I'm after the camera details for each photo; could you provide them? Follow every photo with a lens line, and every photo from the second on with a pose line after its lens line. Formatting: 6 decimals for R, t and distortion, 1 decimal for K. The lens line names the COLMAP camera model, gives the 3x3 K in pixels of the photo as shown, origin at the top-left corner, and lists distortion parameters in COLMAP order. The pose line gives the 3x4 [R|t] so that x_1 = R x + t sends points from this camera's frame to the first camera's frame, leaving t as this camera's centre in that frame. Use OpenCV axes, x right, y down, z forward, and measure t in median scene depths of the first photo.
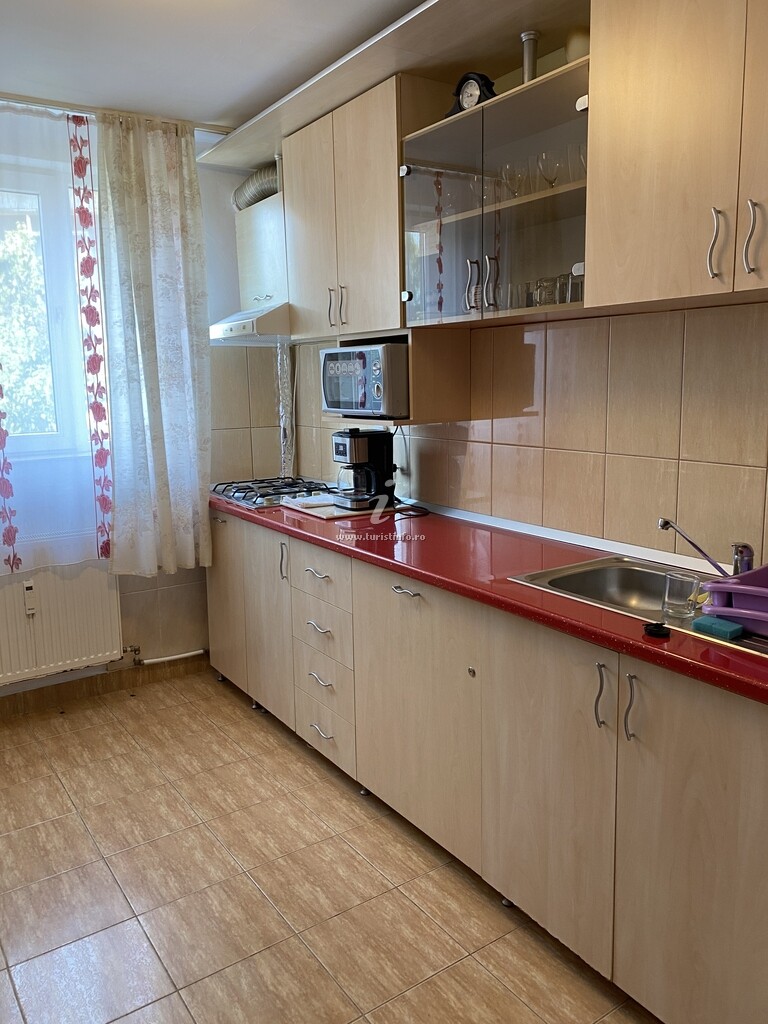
lens RADIAL K [[778.8, 0, 377.2], [0, 778.8, 509.1], [0, 0, 1]] dist [0.042477, -0.042297]
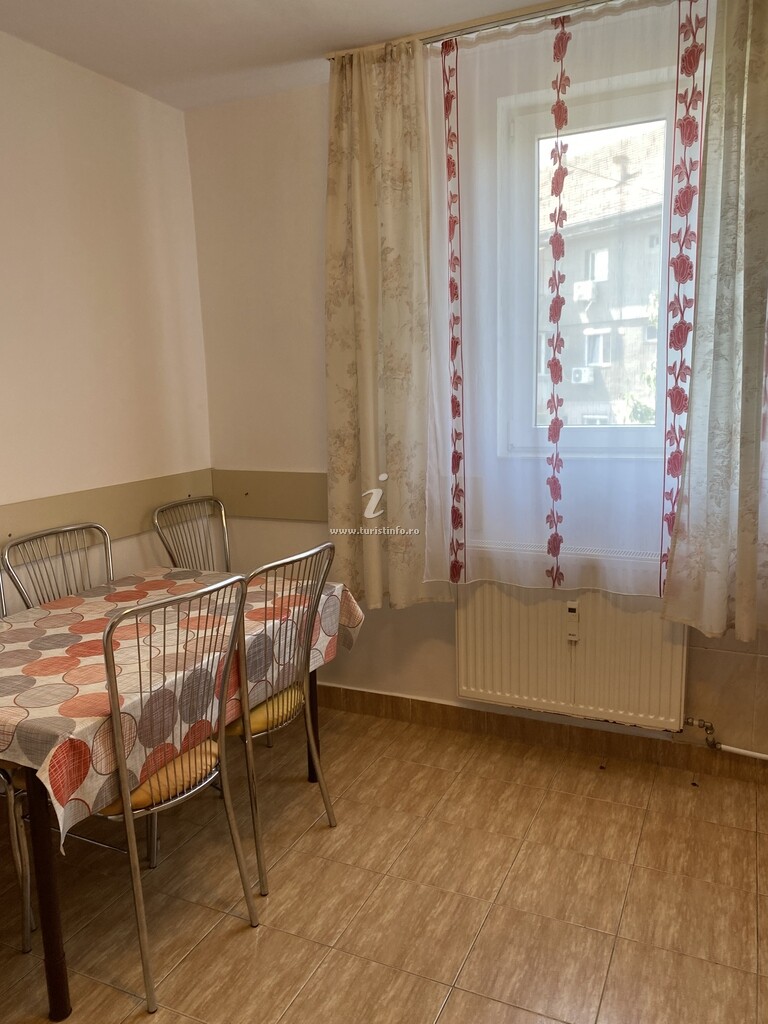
lens RADIAL K [[778.8, 0, 391.5], [0, 778.8, 519.4], [0, 0, 1]] dist [0.042477, -0.042297]
pose [[0.506024, 0.152293, -0.848968, 0.165790], [-0.125510, 0.986813, 0.102211, -0.061166], [0.853339, 0.054833, 0.518465, 0.433138]]
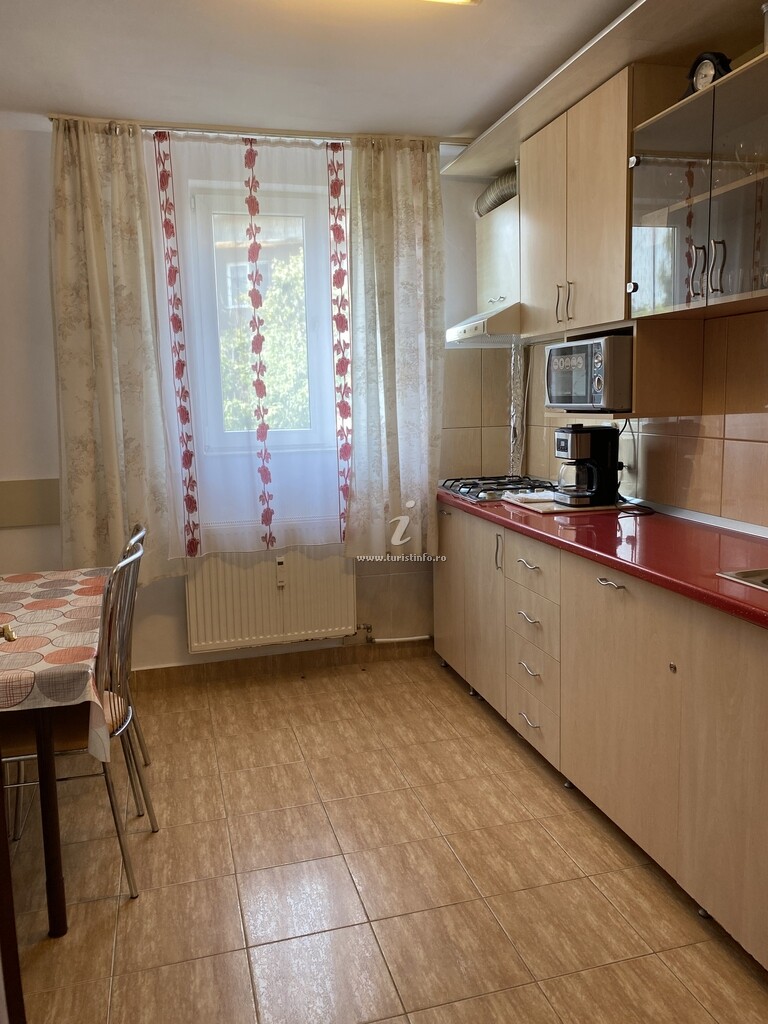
lens RADIAL K [[778.8, 0, 378.6], [0, 778.8, 518.3], [0, 0, 1]] dist [0.042477, -0.042297]
pose [[0.946509, 0.045462, -0.319458, 0.055283], [-0.046774, 0.998899, 0.003567, 0.025864], [0.319269, 0.011566, 0.947594, -0.032005]]
